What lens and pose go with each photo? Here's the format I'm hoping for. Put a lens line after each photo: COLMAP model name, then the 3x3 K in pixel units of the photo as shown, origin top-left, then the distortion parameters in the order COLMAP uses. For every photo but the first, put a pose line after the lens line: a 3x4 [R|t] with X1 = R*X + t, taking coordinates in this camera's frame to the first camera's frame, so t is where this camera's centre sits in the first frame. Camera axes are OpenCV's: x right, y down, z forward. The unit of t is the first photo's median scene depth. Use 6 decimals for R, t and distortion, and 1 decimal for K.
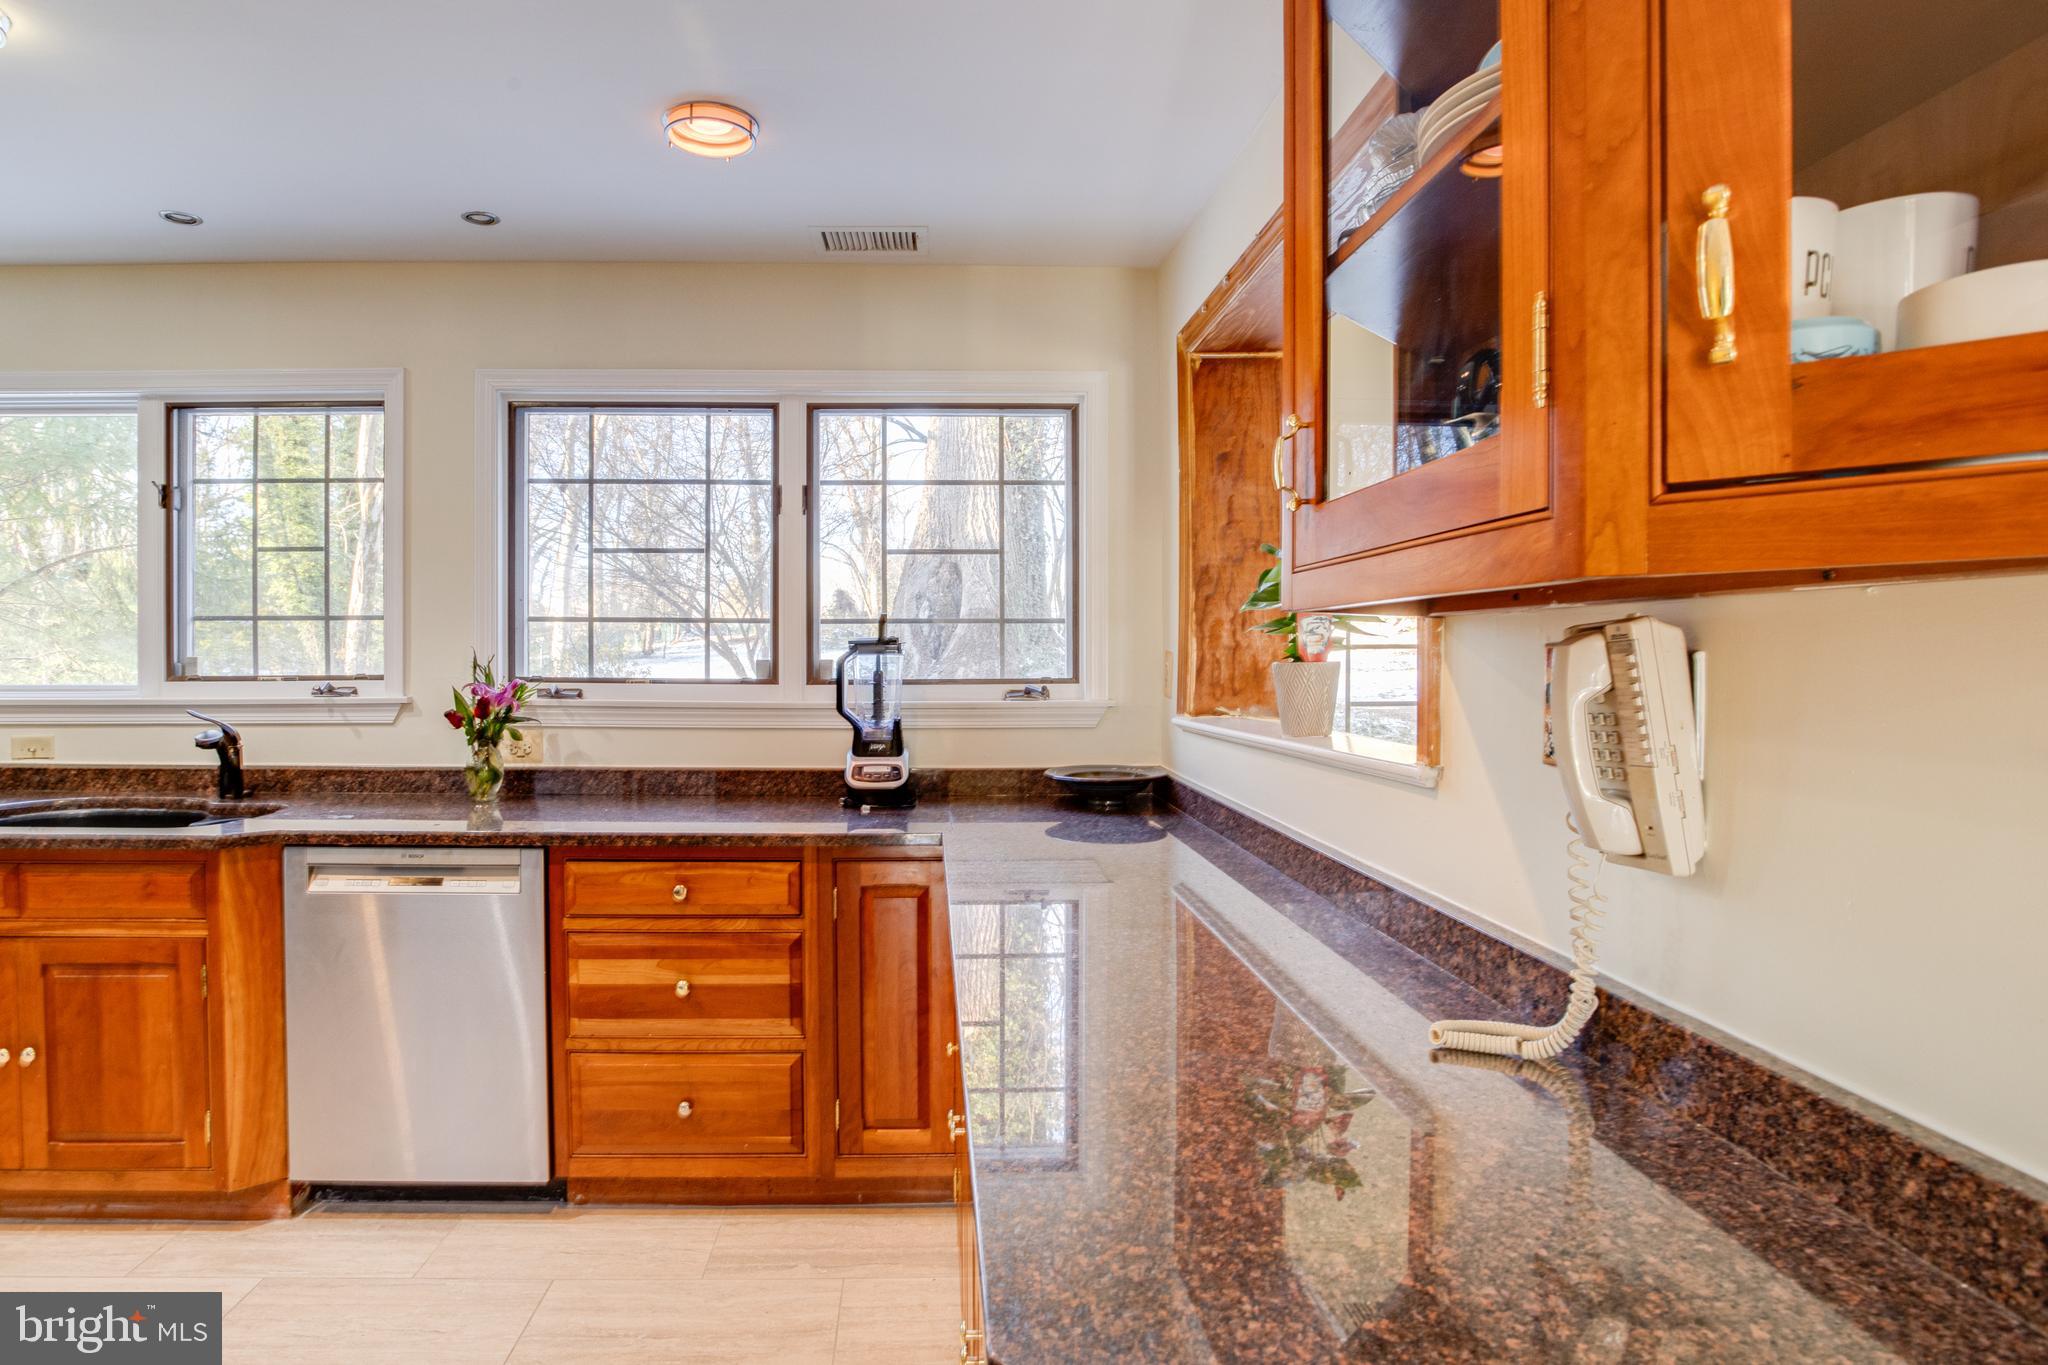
lens RADIAL K [[1053.5, 0, 944.9], [0, 1053.5, 673.7], [0, 0, 1]] dist [-0.039926, 0.005182]
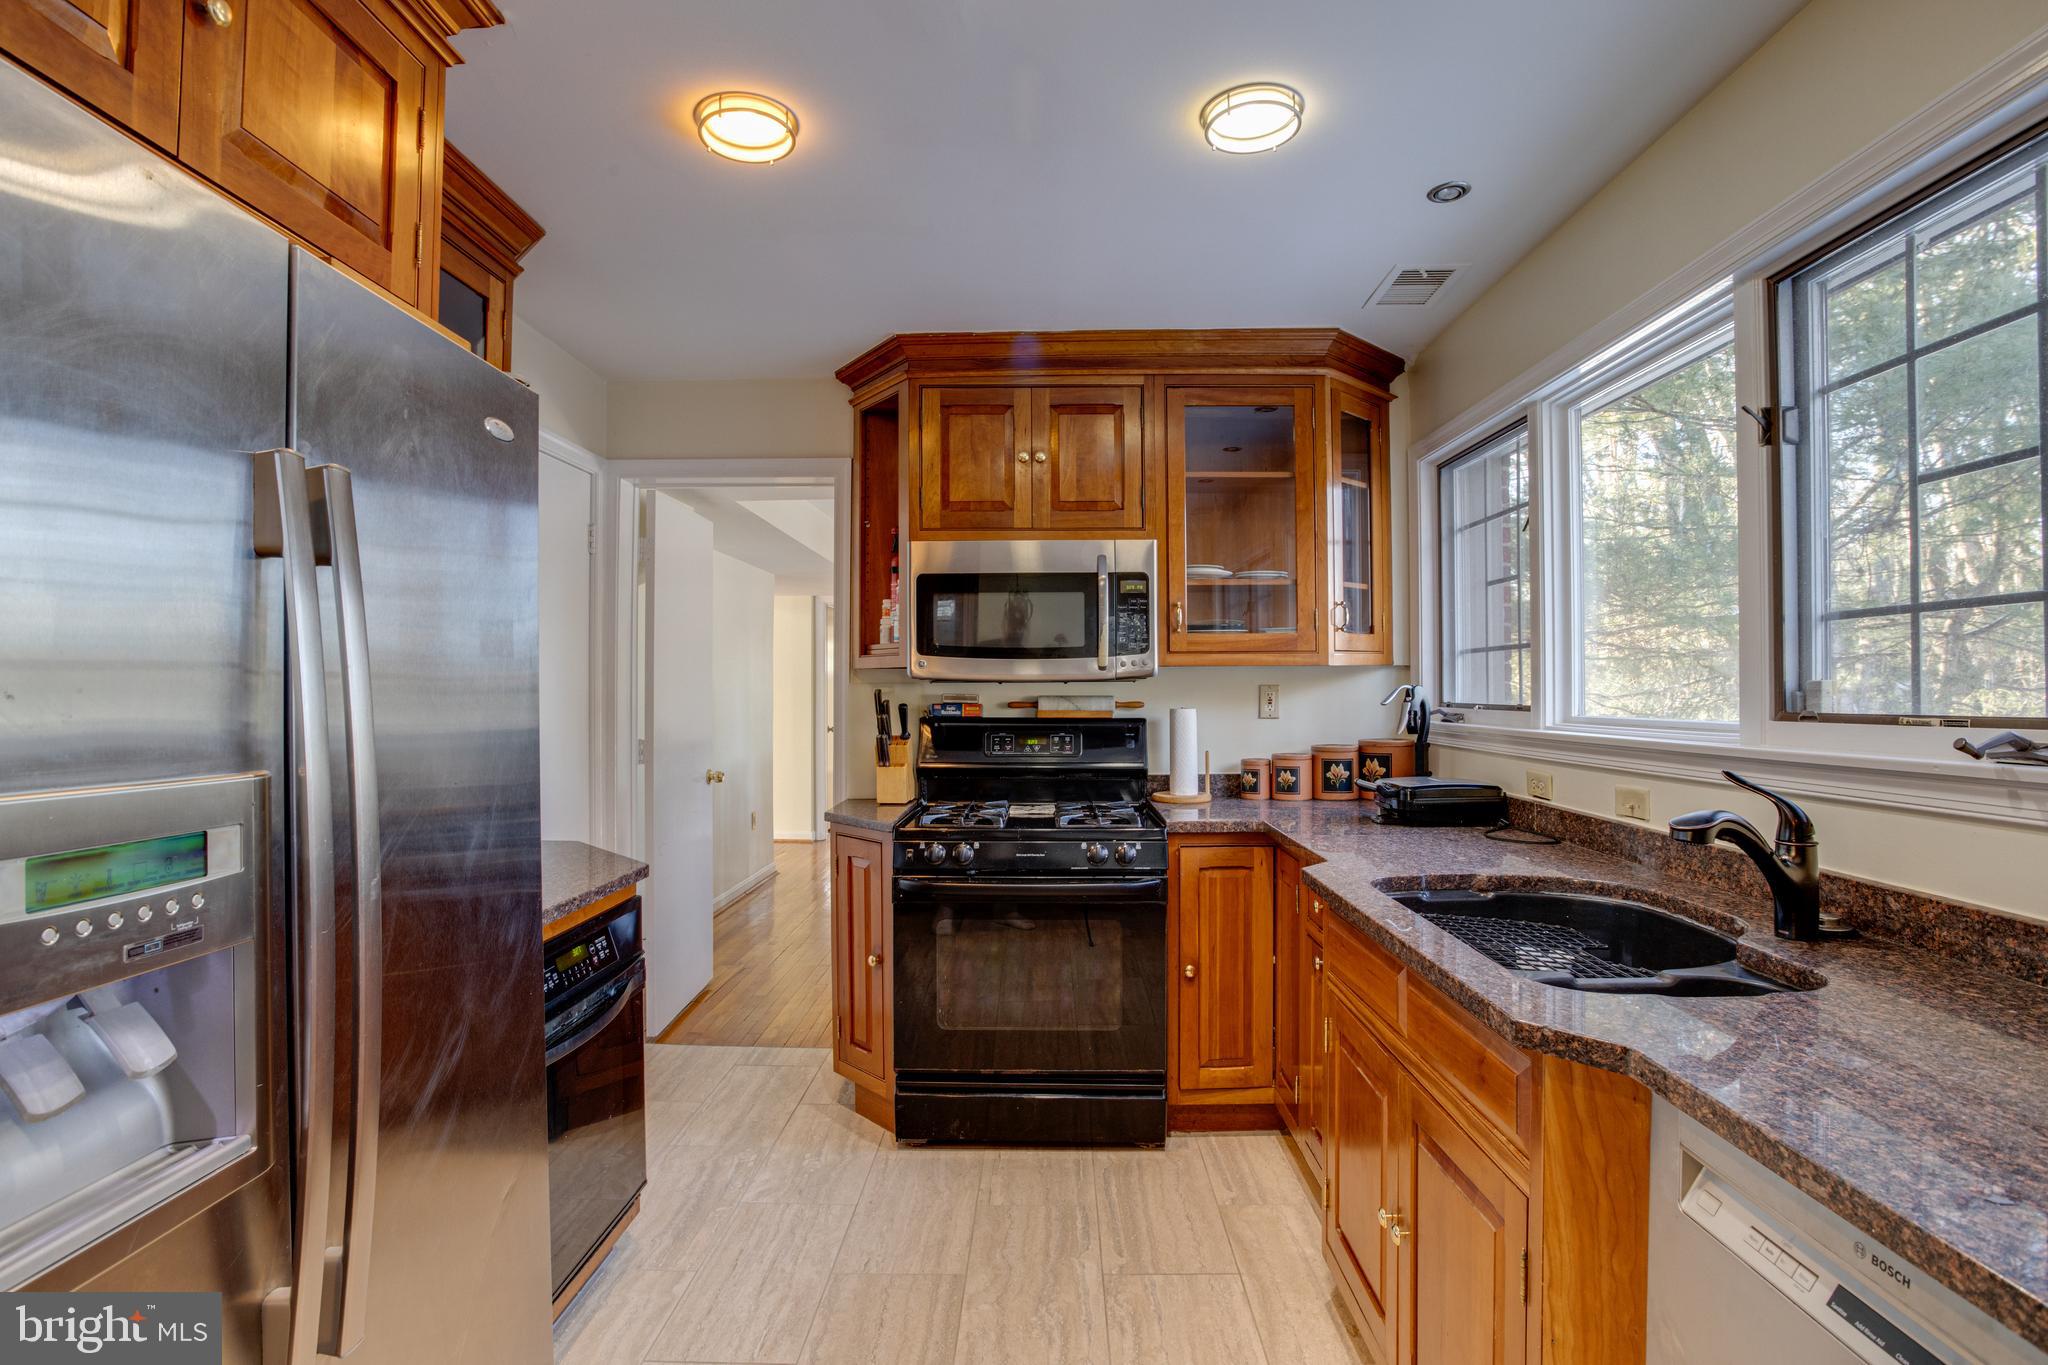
lens RADIAL K [[996.1, 0, 1025.5], [0, 996.1, 677.2], [0, 0, 1]] dist [-0.057476, 0.015061]
pose [[-0.051208, -0.014486, -0.998583, -0.153499], [-0.015917, 0.999780, -0.013687, -0.003600], [0.998561, 0.015193, -0.051427, 0.597960]]
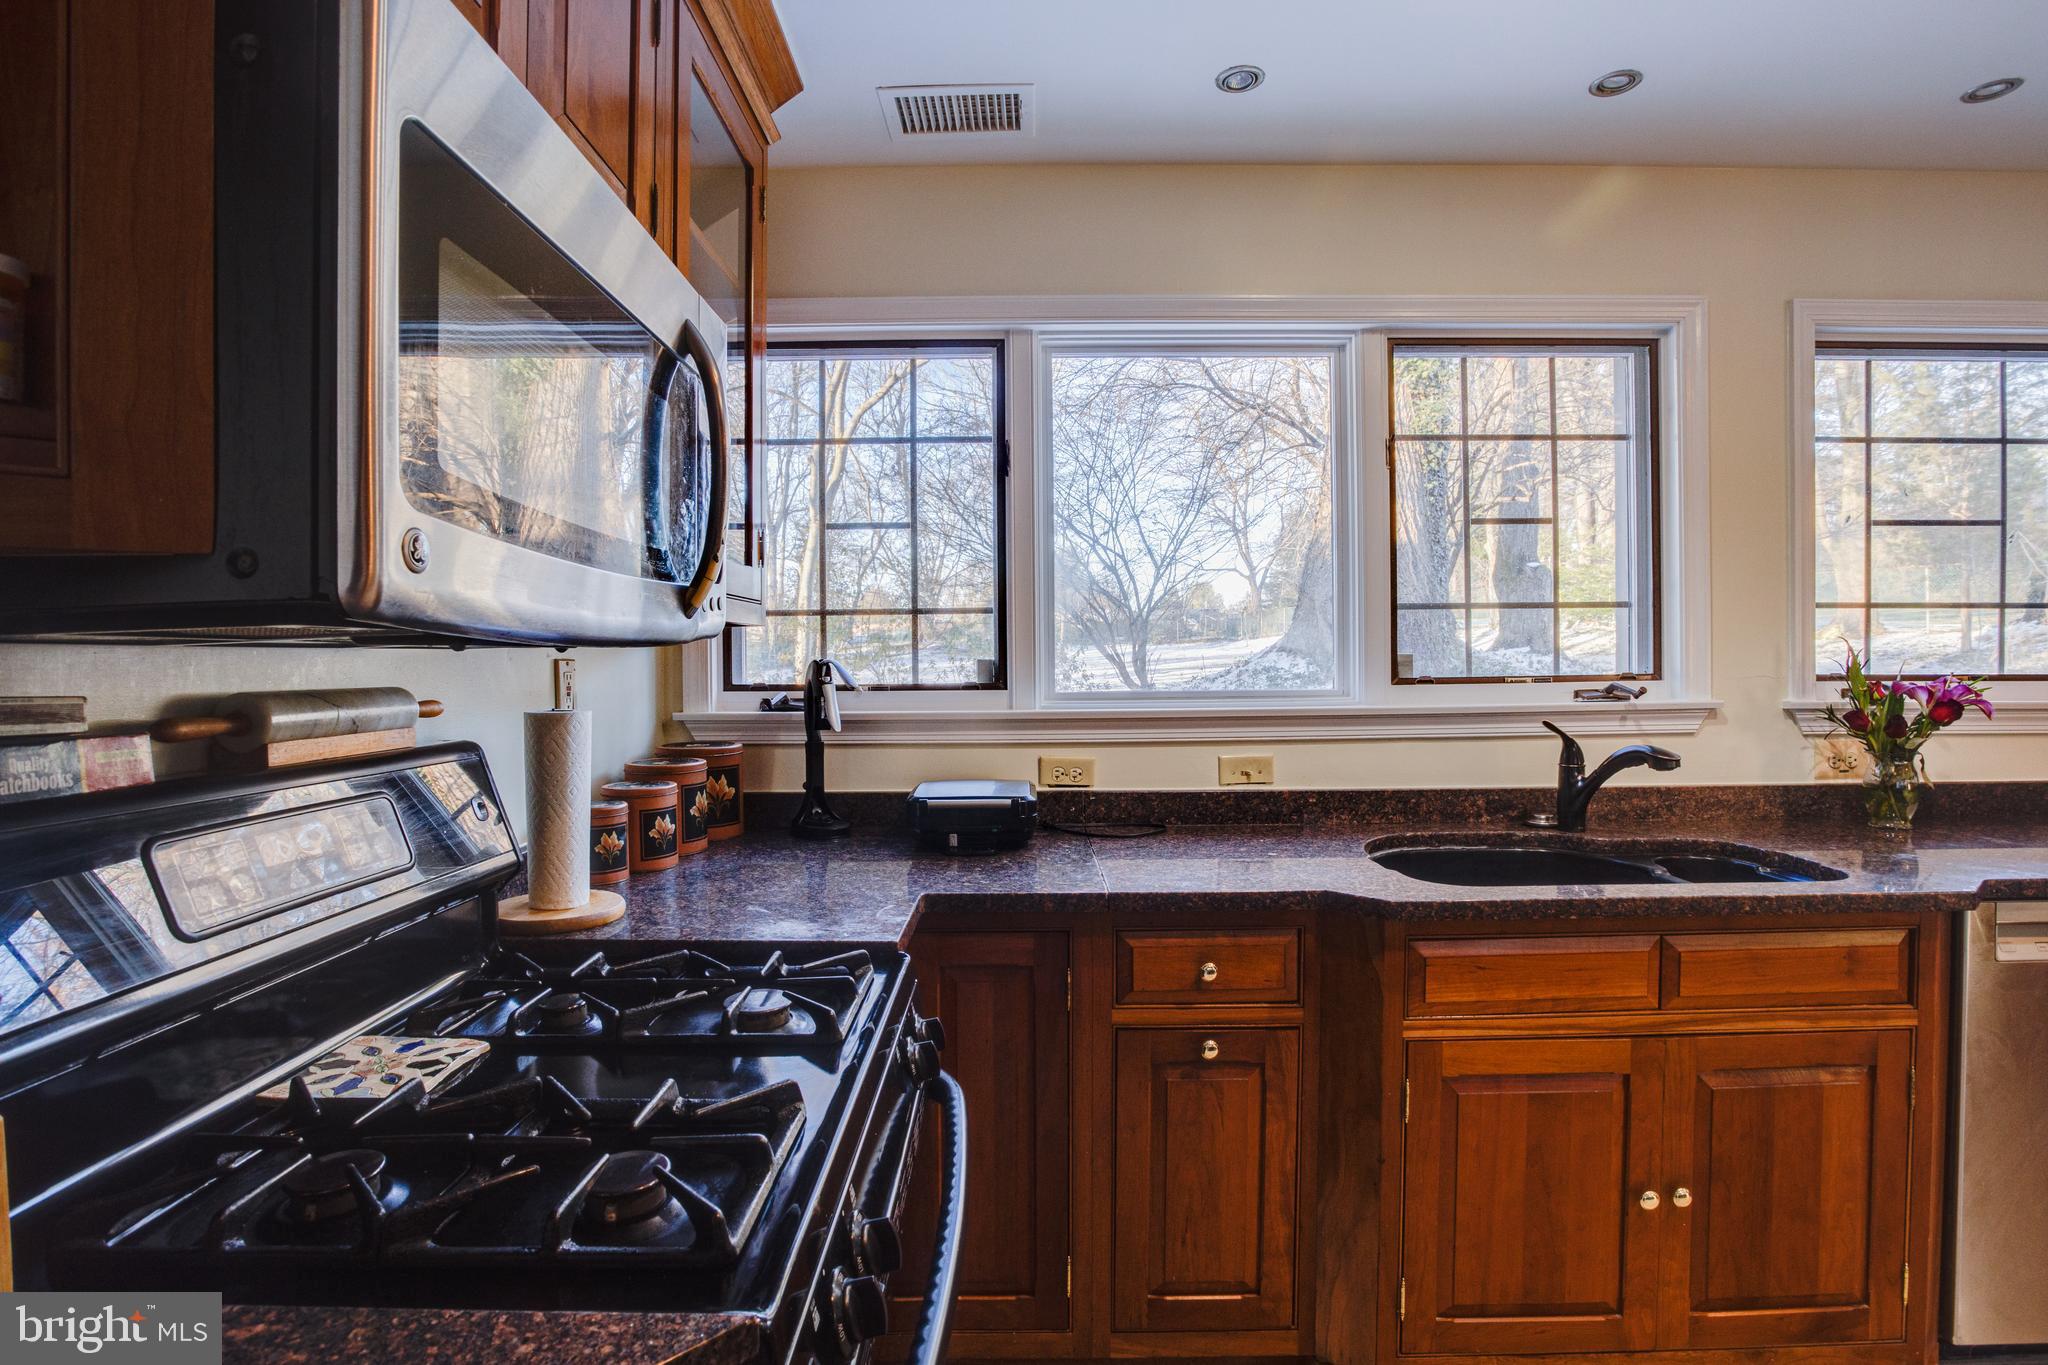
lens RADIAL K [[996.1, 0, 1017.6], [0, 996.1, 670.3], [0, 0, 1]] dist [-0.057476, 0.015061]
pose [[0.999365, -0.011040, -0.033885, -1.054767], [0.010946, 0.999936, -0.002941, -0.004895], [0.033915, 0.002568, 0.999421, 0.229823]]
